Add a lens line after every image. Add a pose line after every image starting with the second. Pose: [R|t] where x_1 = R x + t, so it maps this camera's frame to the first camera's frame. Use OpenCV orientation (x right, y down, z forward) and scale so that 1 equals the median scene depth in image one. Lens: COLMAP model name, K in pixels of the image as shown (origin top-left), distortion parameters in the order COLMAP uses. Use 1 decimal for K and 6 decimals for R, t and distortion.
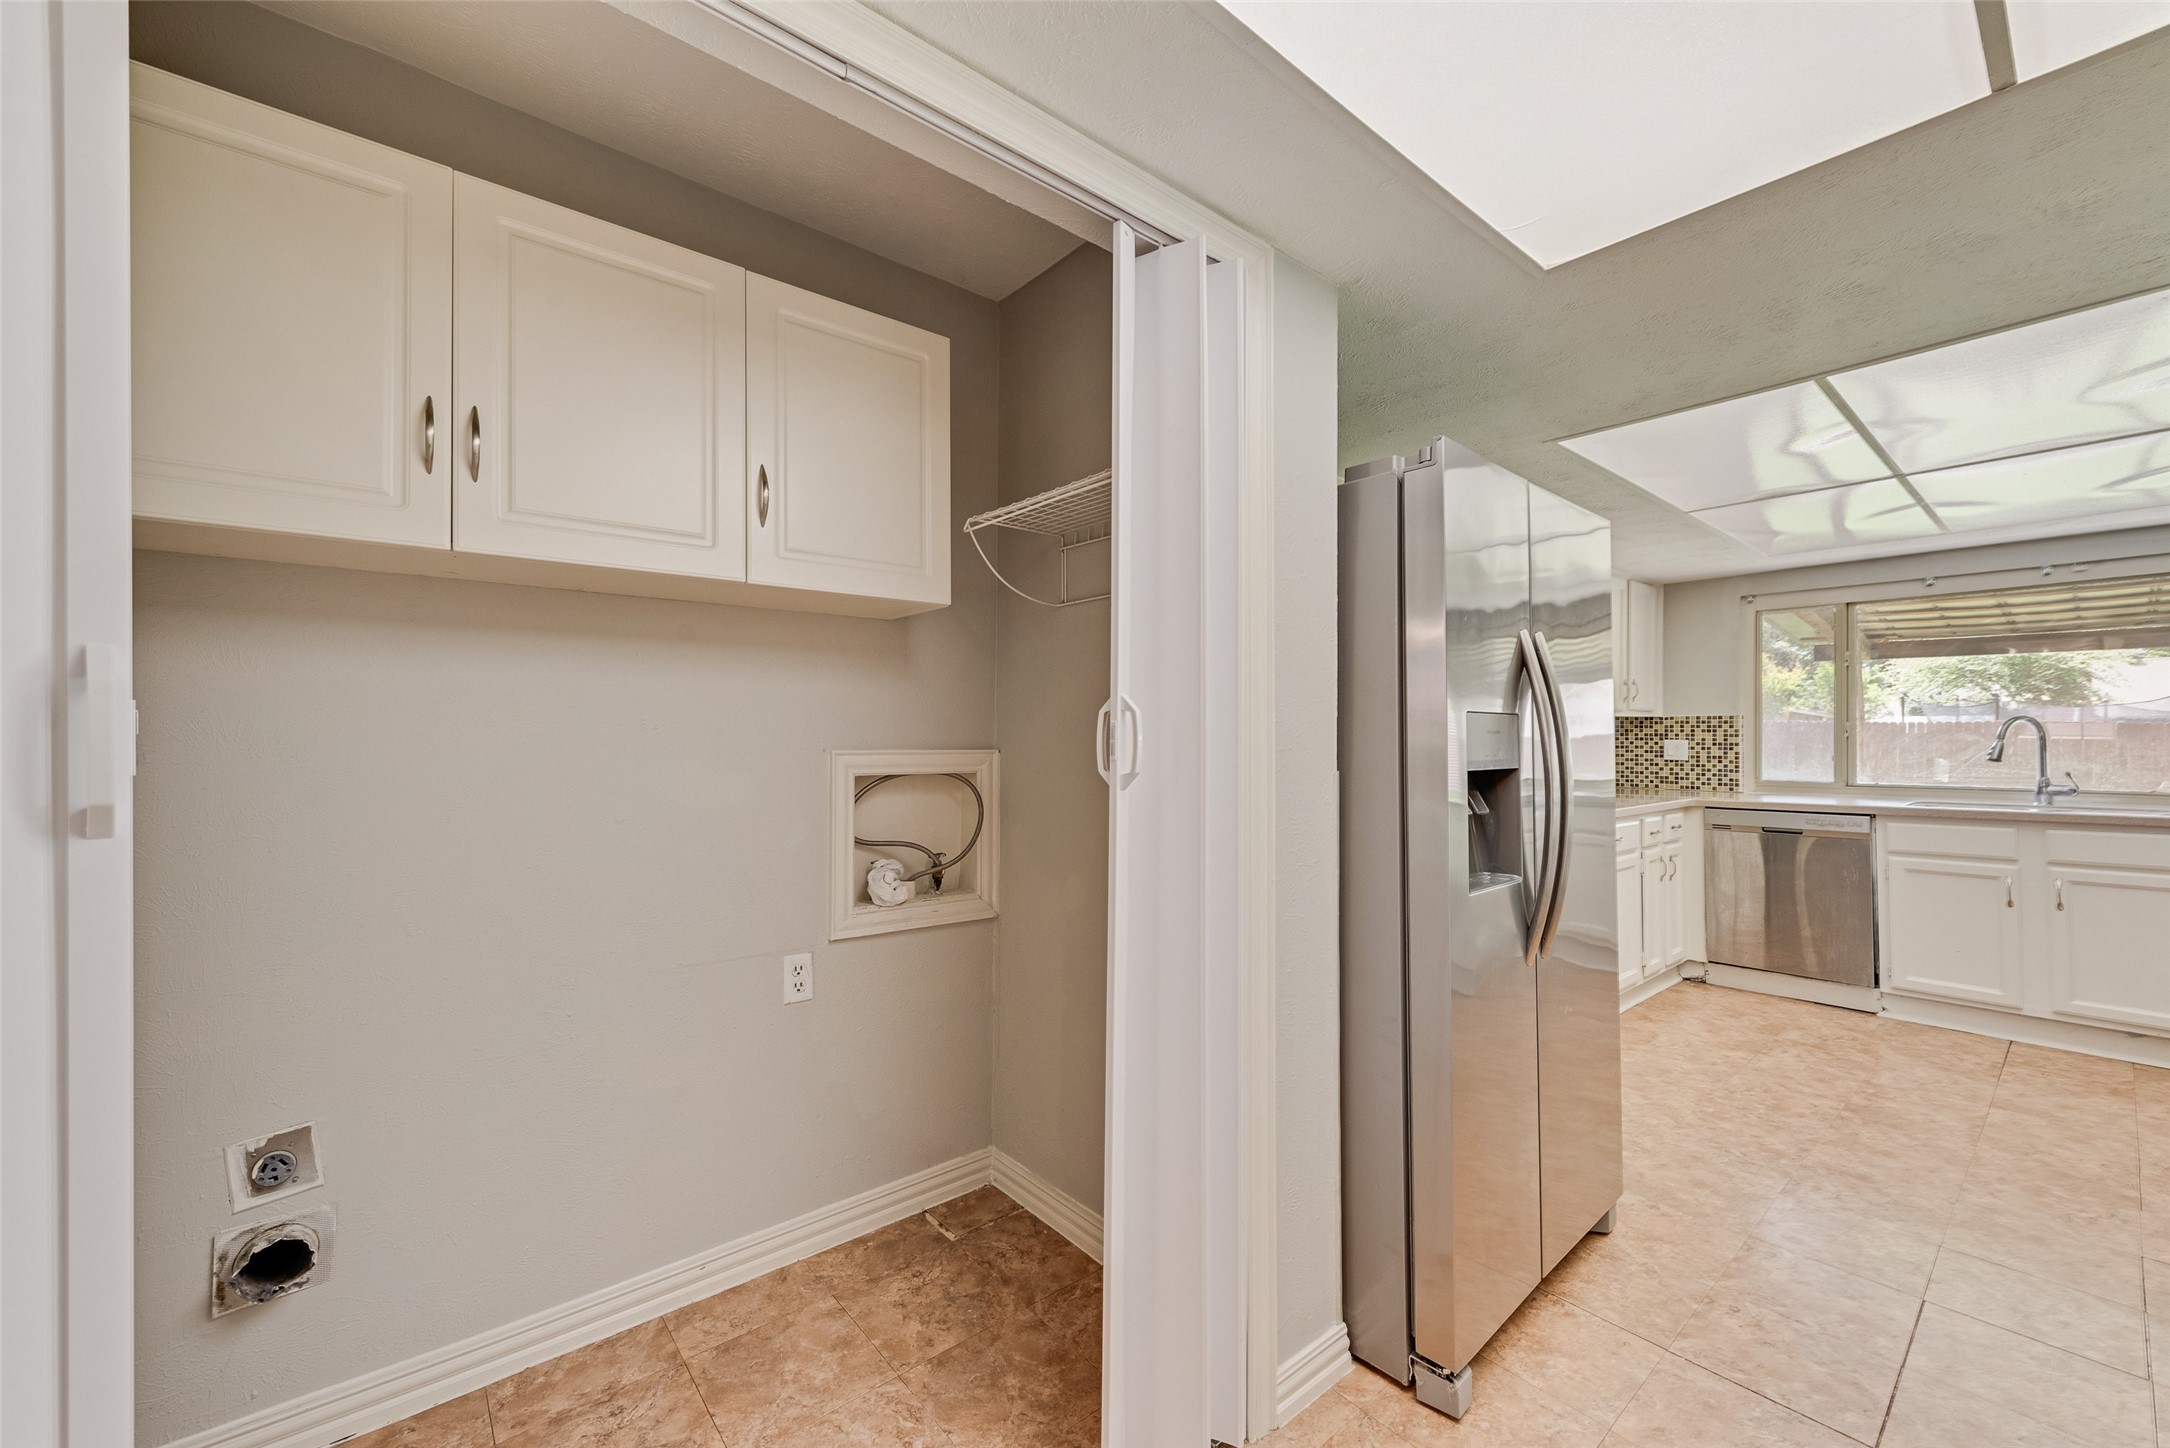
lens RADIAL K [[842.1, 0, 1077.7], [0, 842.1, 724.8], [0, 0, 1]] dist [0.004198, -0.001099]
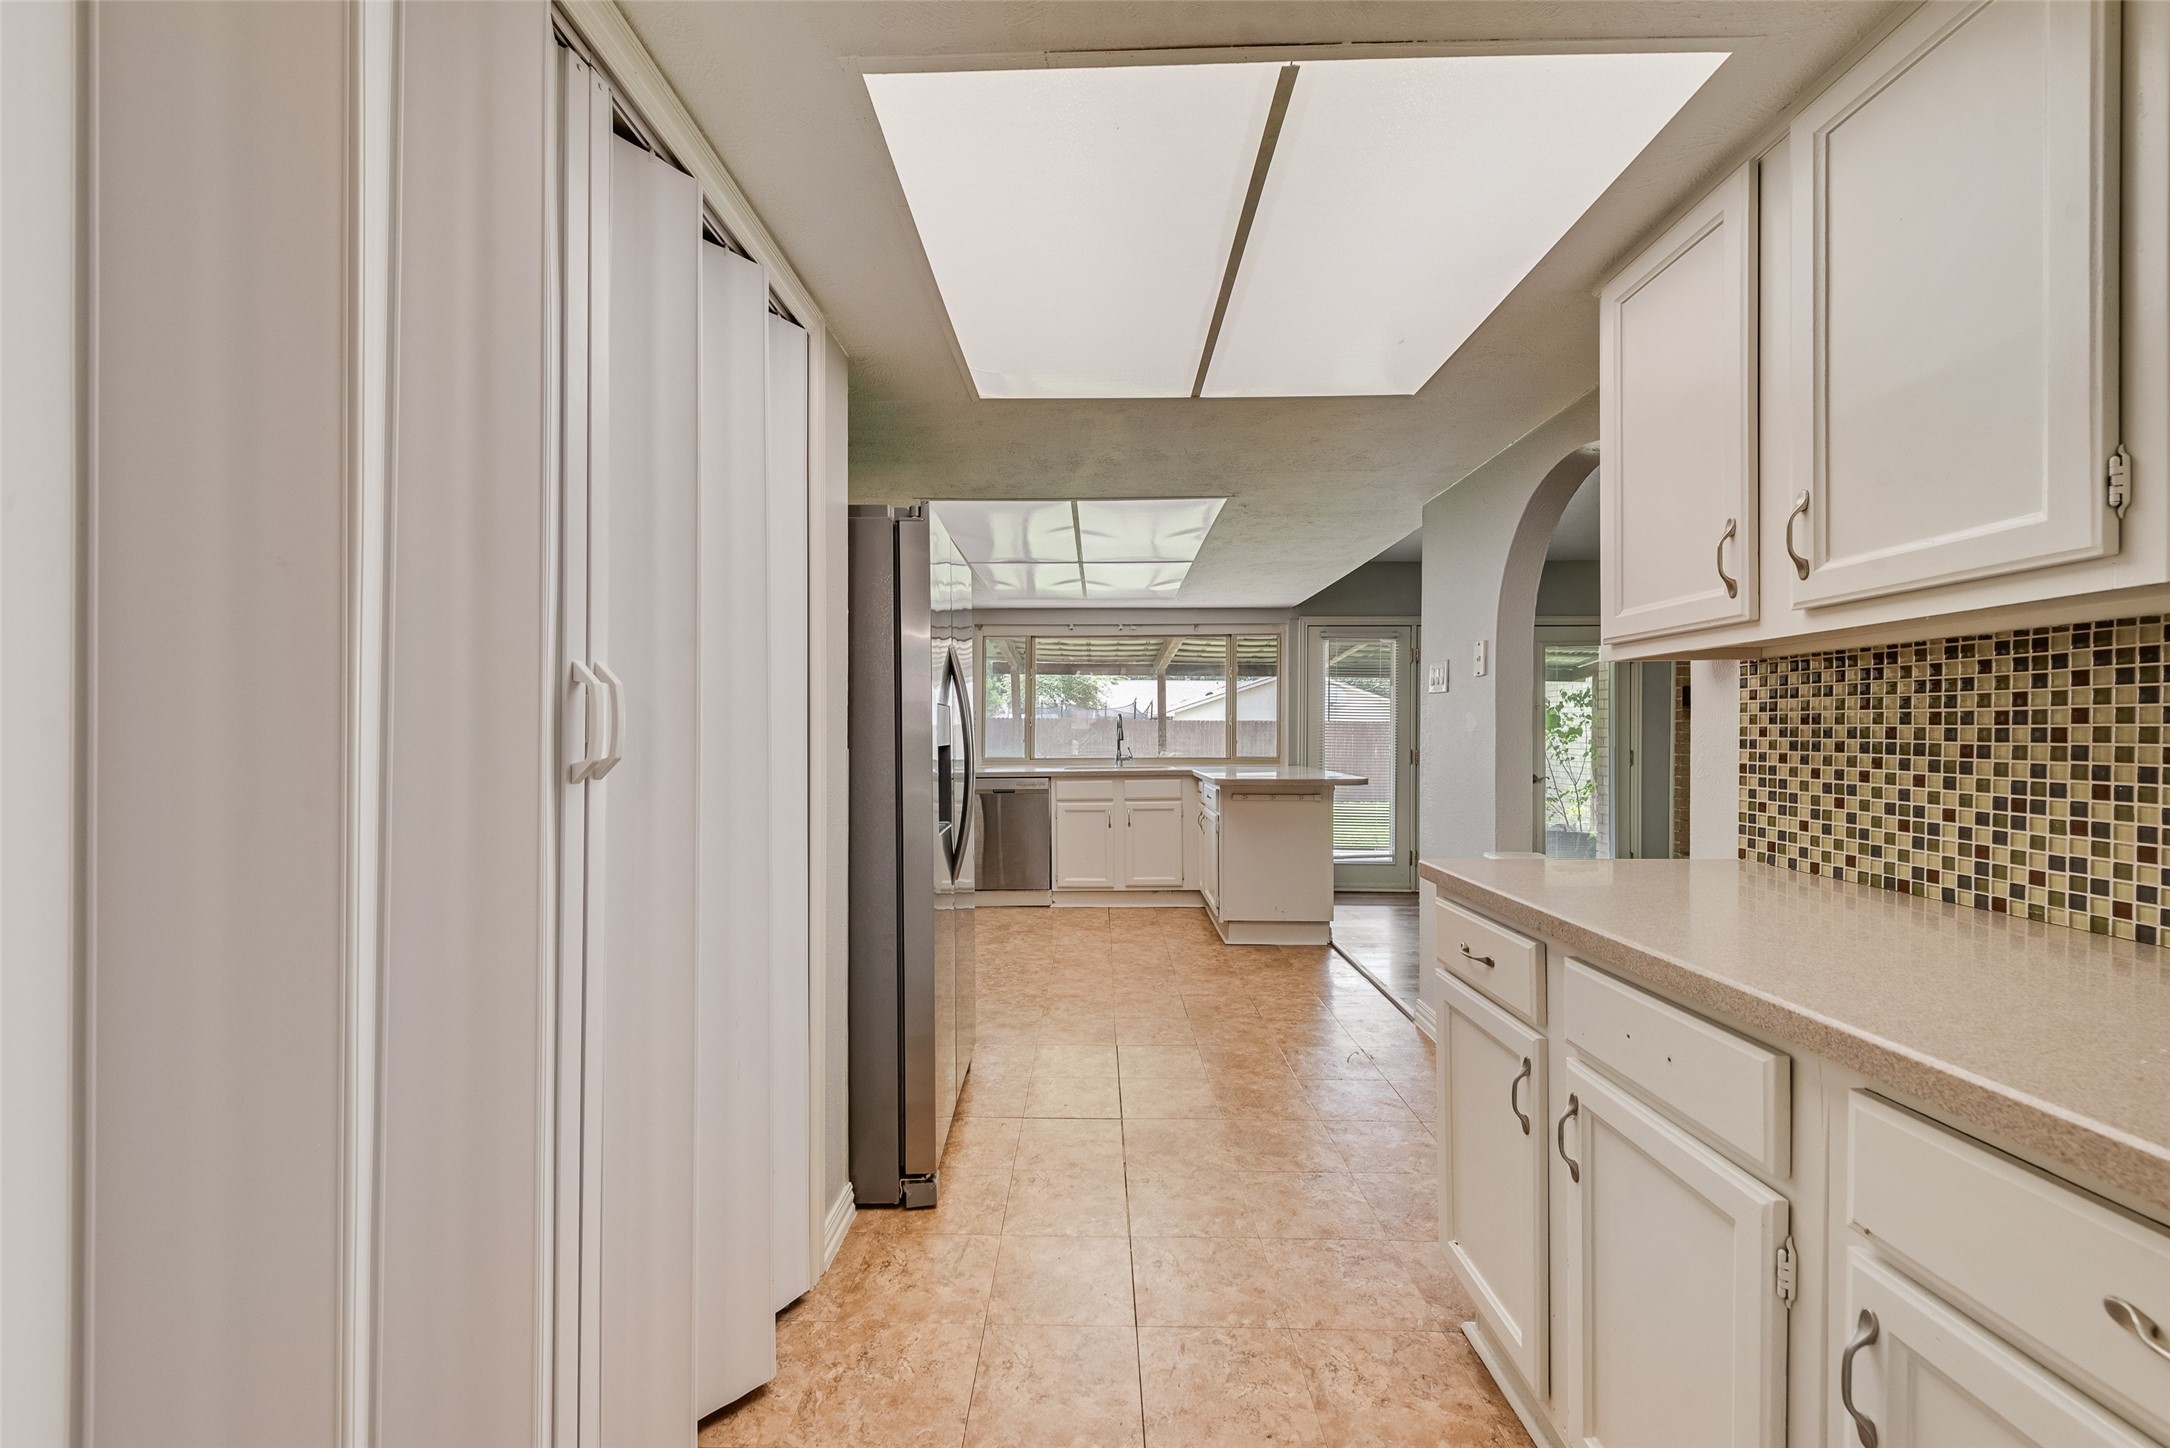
lens RADIAL K [[842.1, 0, 1064.4], [0, 842.1, 735.3], [0, 0, 1]] dist [0.004198, -0.001099]
pose [[0.663102, -0.006878, 0.748497, -0.187687], [-0.008153, 0.999832, 0.016411, 0.005804], [-0.748484, -0.016984, 0.662935, -0.032373]]
